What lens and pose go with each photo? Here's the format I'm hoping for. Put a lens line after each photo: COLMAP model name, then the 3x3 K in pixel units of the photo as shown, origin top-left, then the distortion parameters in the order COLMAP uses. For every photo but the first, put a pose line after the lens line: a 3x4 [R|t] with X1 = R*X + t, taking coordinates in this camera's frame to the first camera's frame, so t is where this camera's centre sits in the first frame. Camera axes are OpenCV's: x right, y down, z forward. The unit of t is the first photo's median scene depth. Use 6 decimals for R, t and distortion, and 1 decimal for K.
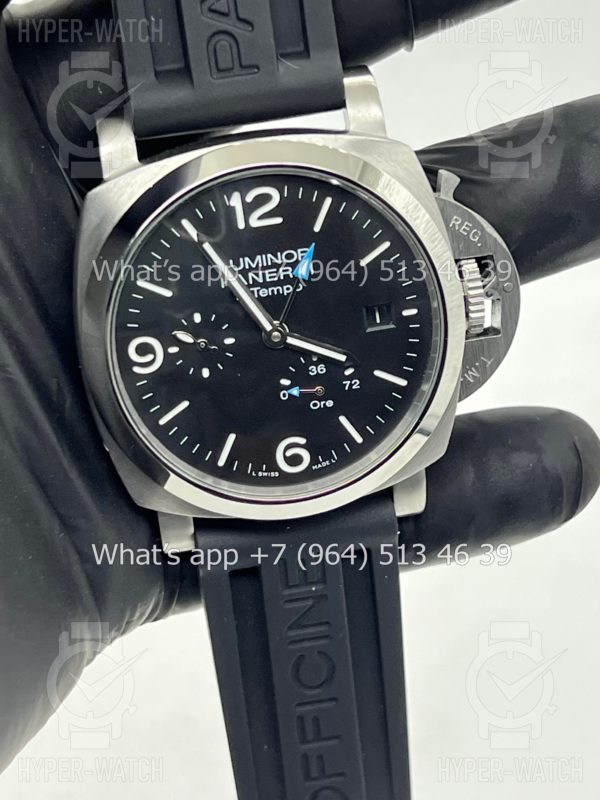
lens RADIAL K [[1836.0, 0, 288.0], [0, 1836.0, 398.2], [0, 0, 1]] dist [0.212325, -0.503490]
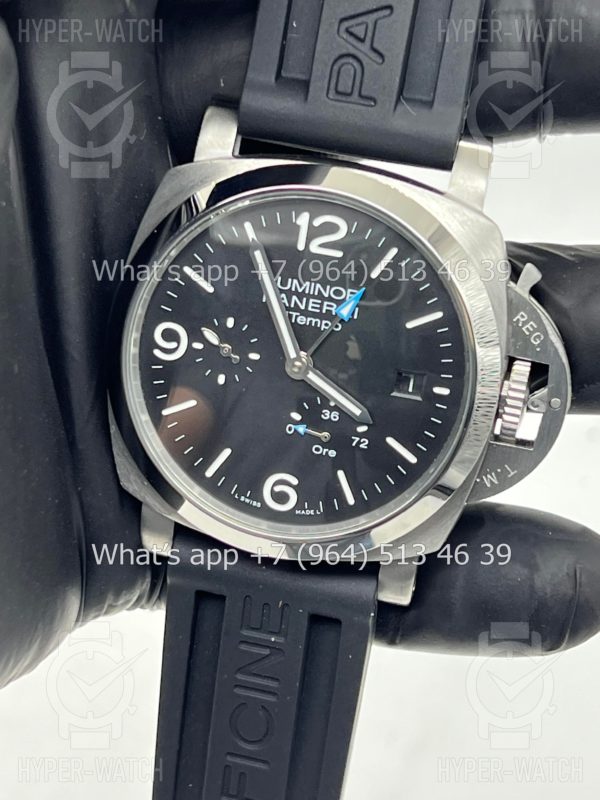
lens RADIAL K [[1836.0, 0, 288.0], [0, 1836.0, 398.2], [0, 0, 1]] dist [0.212325, -0.503490]
pose [[0.916300, 0.328665, -0.228853, 0.213971], [-0.343714, 0.938652, -0.028153, 0.010866], [0.205560, 0.104457, 0.973054, 0.059858]]
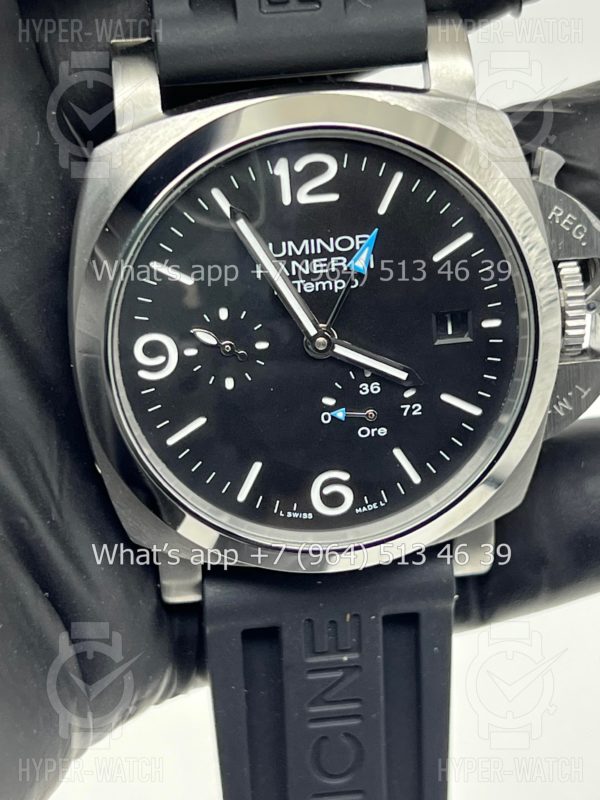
lens RADIAL K [[1842.1, 0, 274.6], [0, 1842.1, 398.6], [0, 0, 1]] dist [0.139939, -0.253662]
pose [[0.997840, 0.063861, -0.015396, -0.012705], [-0.063824, 0.997957, 0.002850, -0.010841], [0.015547, -0.001861, 0.999877, 0.204901]]
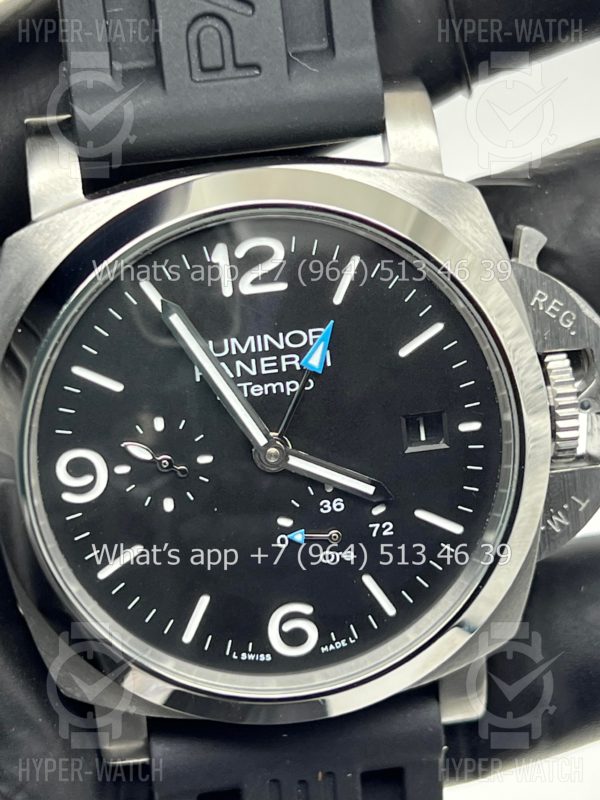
lens RADIAL K [[1836.0, 0, 288.0], [0, 1836.0, 398.2], [0, 0, 1]] dist [0.212325, -0.503490]
pose [[0.999087, 0.032237, -0.028039, 0.017534], [-0.034272, 0.996562, -0.075423, -0.003228], [0.025511, 0.076315, 0.996757, 0.315109]]
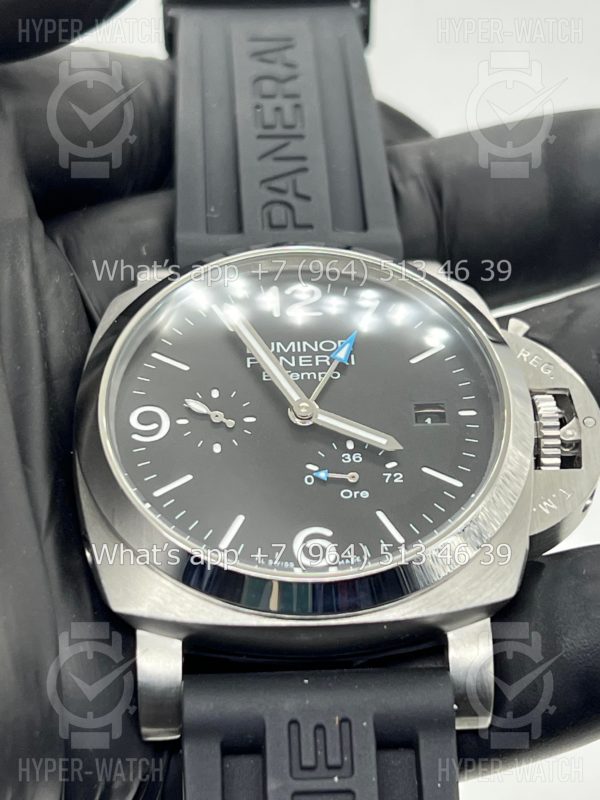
lens RADIAL K [[1836.0, 0, 288.0], [0, 1836.0, 398.2], [0, 0, 1]] dist [0.212325, -0.503490]
pose [[0.990982, 0.004593, -0.133917, 0.098448], [-0.105009, 0.647422, -0.754862, 0.596810], [0.083233, 0.762117, 0.642066, 0.450663]]
